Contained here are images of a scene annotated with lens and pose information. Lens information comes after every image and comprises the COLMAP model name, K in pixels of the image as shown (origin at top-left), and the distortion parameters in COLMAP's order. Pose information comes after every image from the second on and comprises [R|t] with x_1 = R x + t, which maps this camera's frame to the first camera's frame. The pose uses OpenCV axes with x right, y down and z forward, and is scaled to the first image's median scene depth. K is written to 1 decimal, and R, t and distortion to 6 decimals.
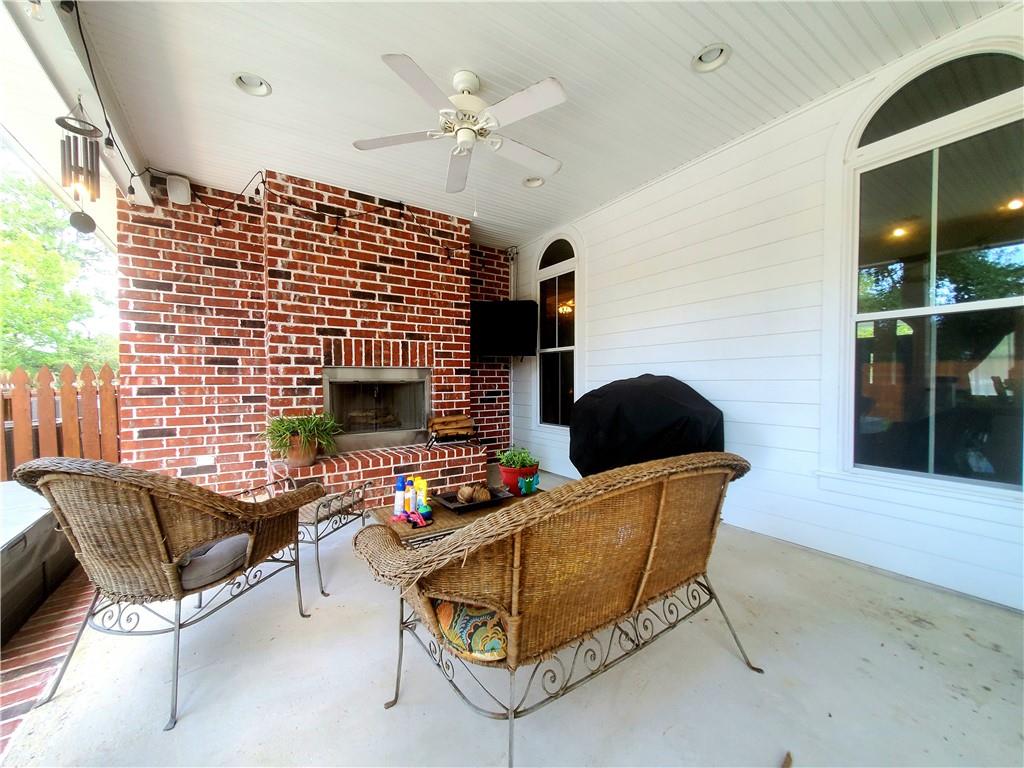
lens RADIAL K [[401.3, 0, 515.4], [0, 401.3, 392.6], [0, 0, 1]] dist [0.001787, 0.000250]
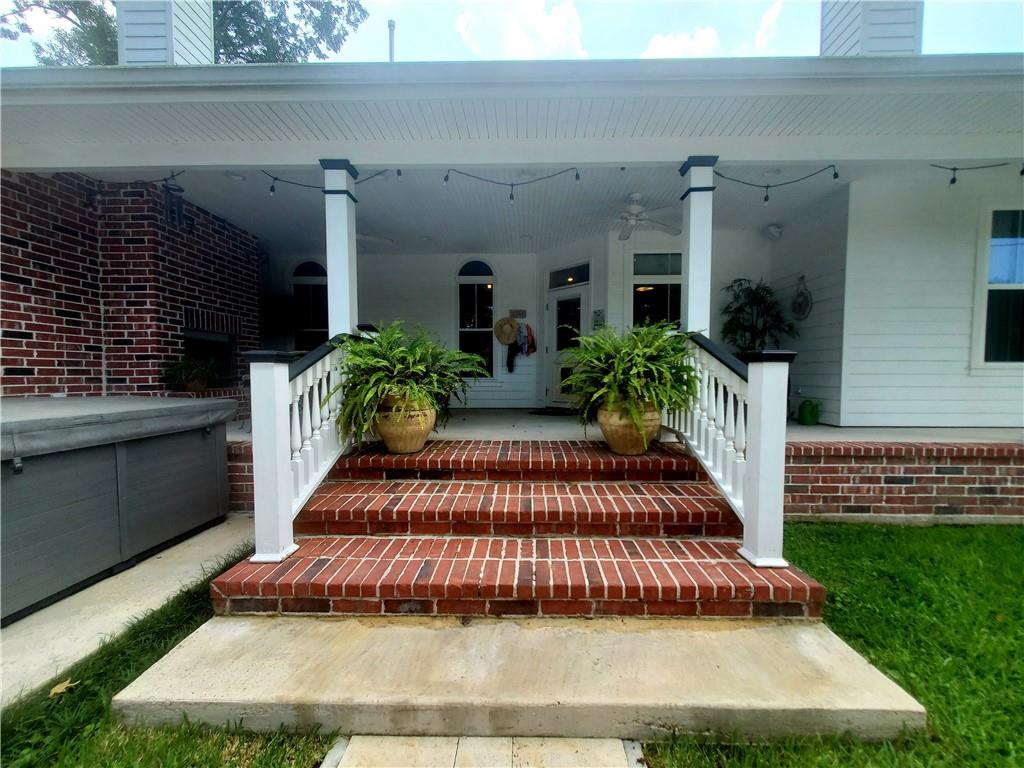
lens RADIAL K [[401.3, 0, 515.4], [0, 401.3, 392.6], [0, 0, 1]] dist [0.001787, 0.000250]
pose [[0.581740, -0.036217, 0.812568, -0.959869], [0.021628, 0.999344, 0.029058, 0.150946], [-0.813087, 0.000670, 0.582142, -0.780330]]
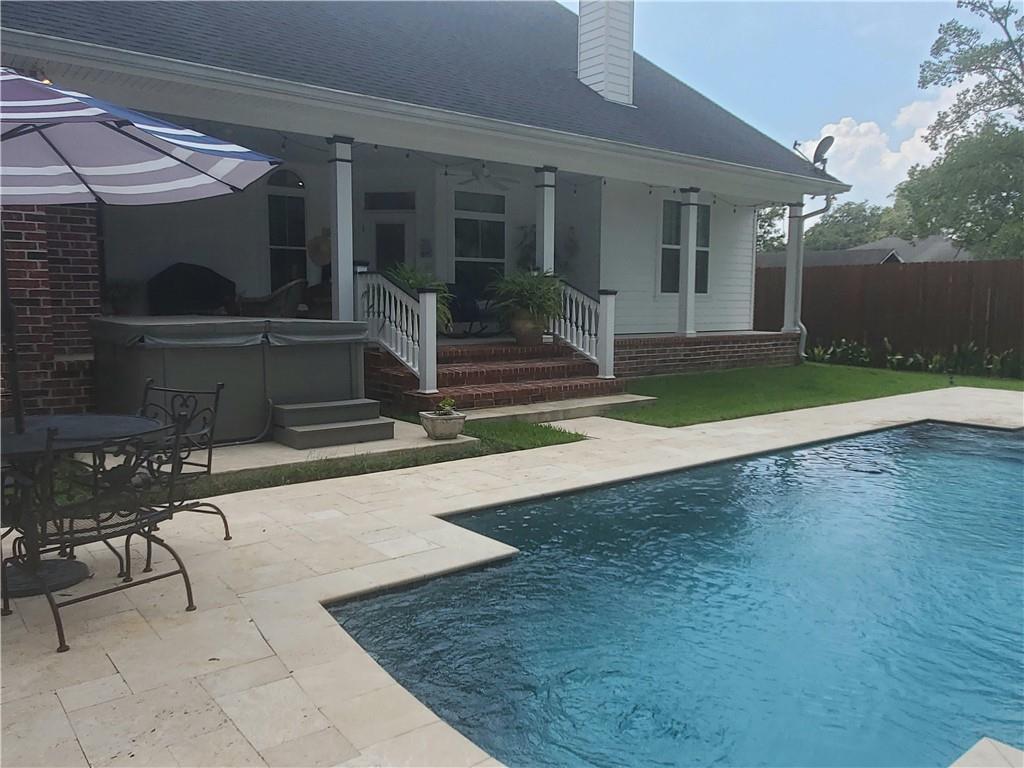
lens RADIAL K [[793.6, 0, 512.0], [0, 793.6, 384.0], [0, 0, 1]] dist [0.006959, 0.003191]
pose [[-0.069197, -0.106070, 0.991948, -3.133253], [0.018509, 0.994024, 0.107583, 0.133298], [-0.997431, 0.025804, -0.066821, -0.187200]]
